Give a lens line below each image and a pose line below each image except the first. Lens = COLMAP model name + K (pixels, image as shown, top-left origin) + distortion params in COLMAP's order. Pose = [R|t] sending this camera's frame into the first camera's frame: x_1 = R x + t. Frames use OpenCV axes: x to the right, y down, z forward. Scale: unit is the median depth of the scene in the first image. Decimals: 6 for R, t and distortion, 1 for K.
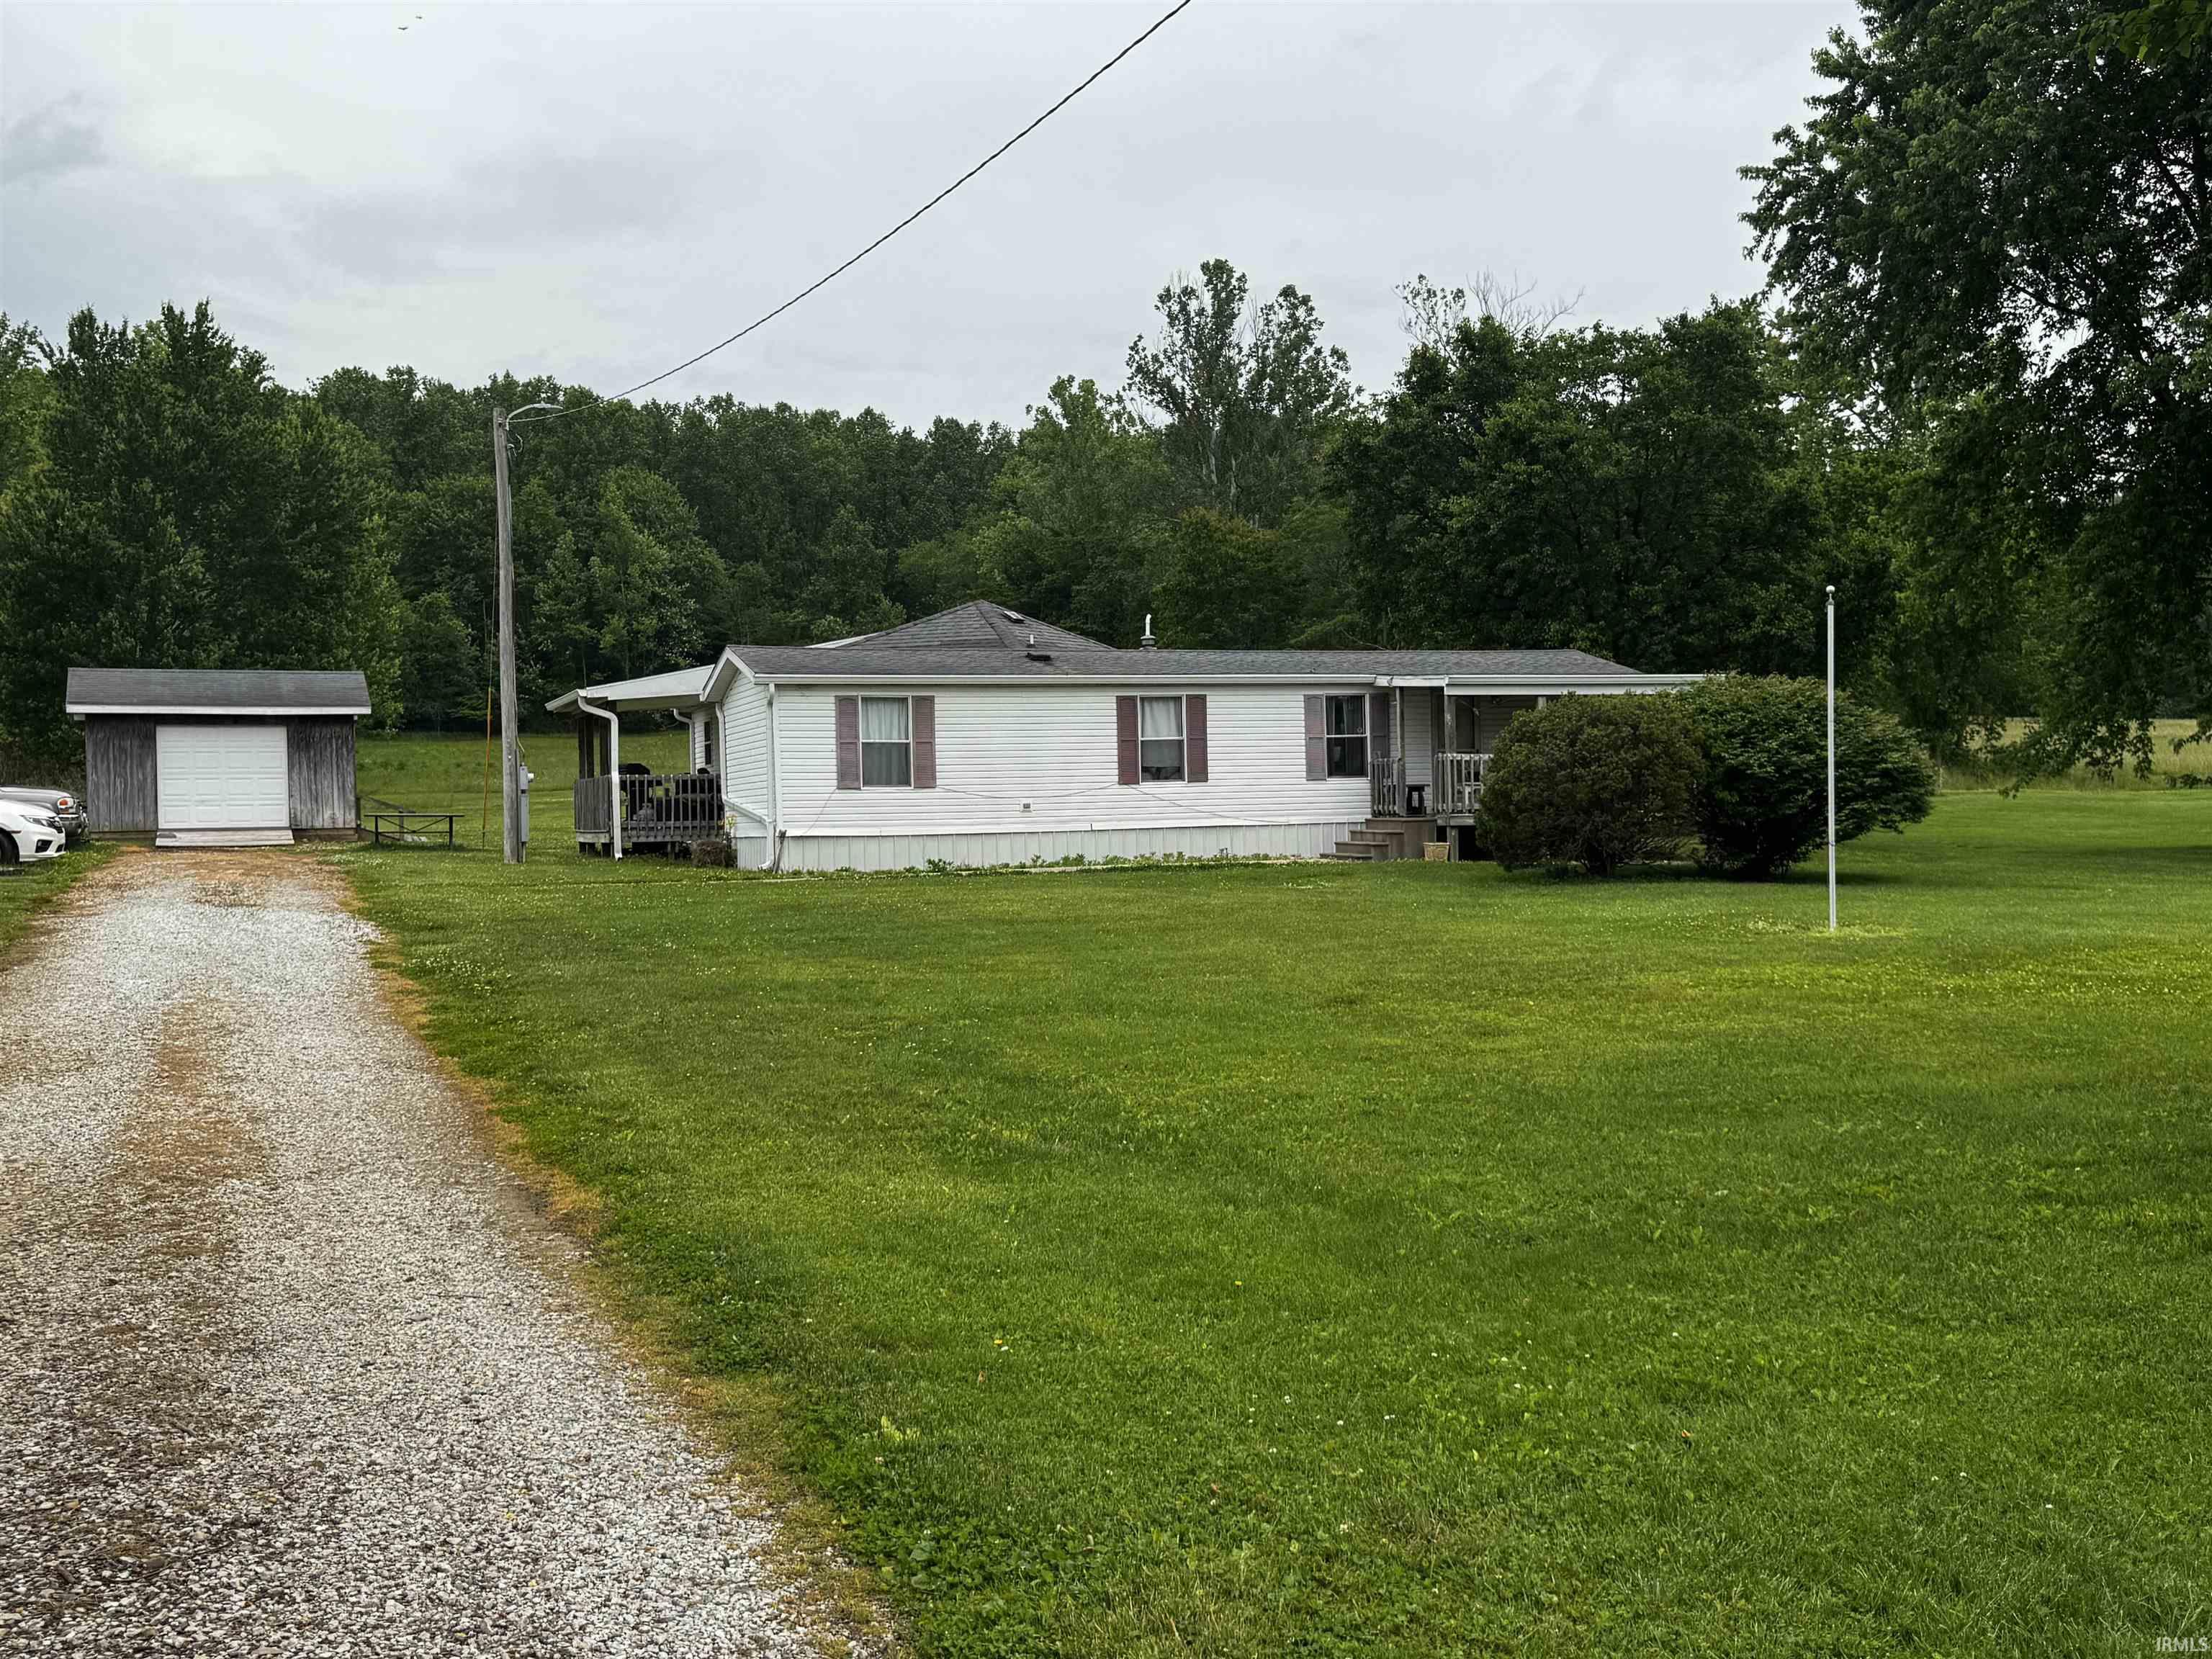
lens RADIAL K [[2123.5, 0, 1107.4], [0, 2123.5, 830.1], [0, 0, 1]] dist [0.083563, 0.000000]
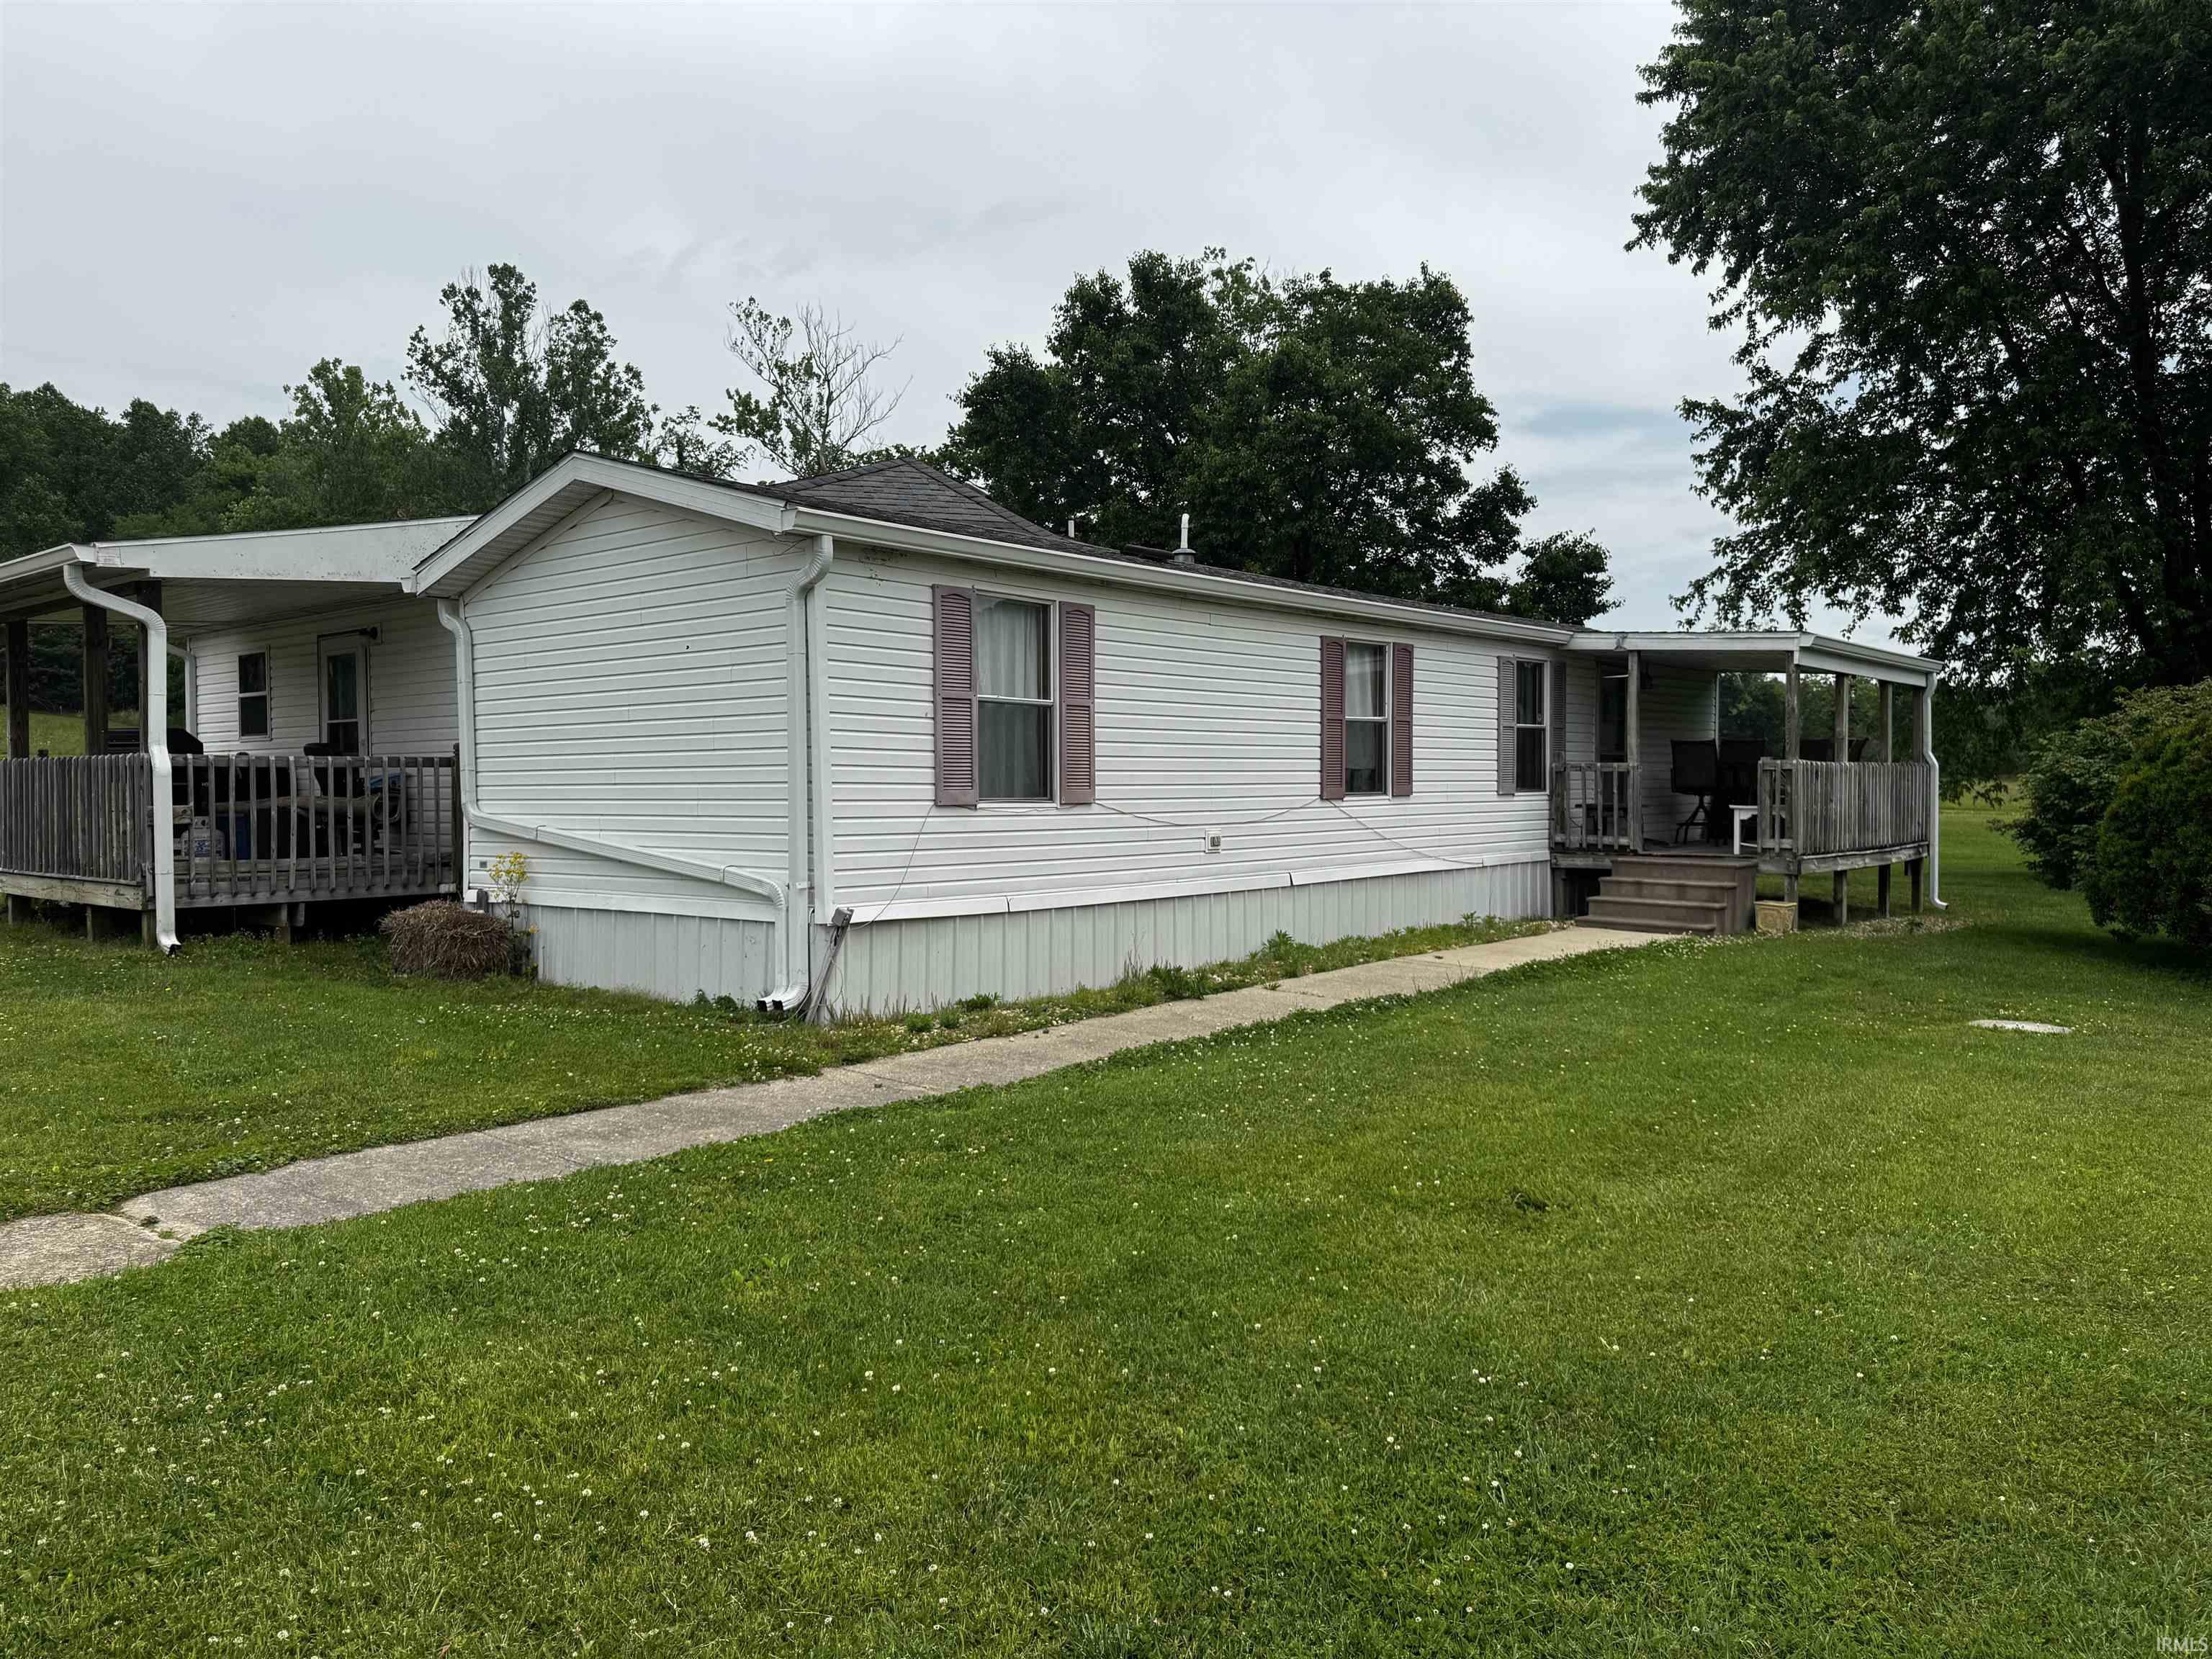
lens RADIAL K [[1567.9, 0, 1106.4], [0, 1567.9, 829.4], [0, 0, 1]] dist [0.028022, -0.018289]
pose [[0.874792, 0.005195, 0.484471, -0.066343], [-0.012378, 0.999856, 0.011628, -0.005053], [-0.484340, -0.016169, 0.874730, 0.190454]]
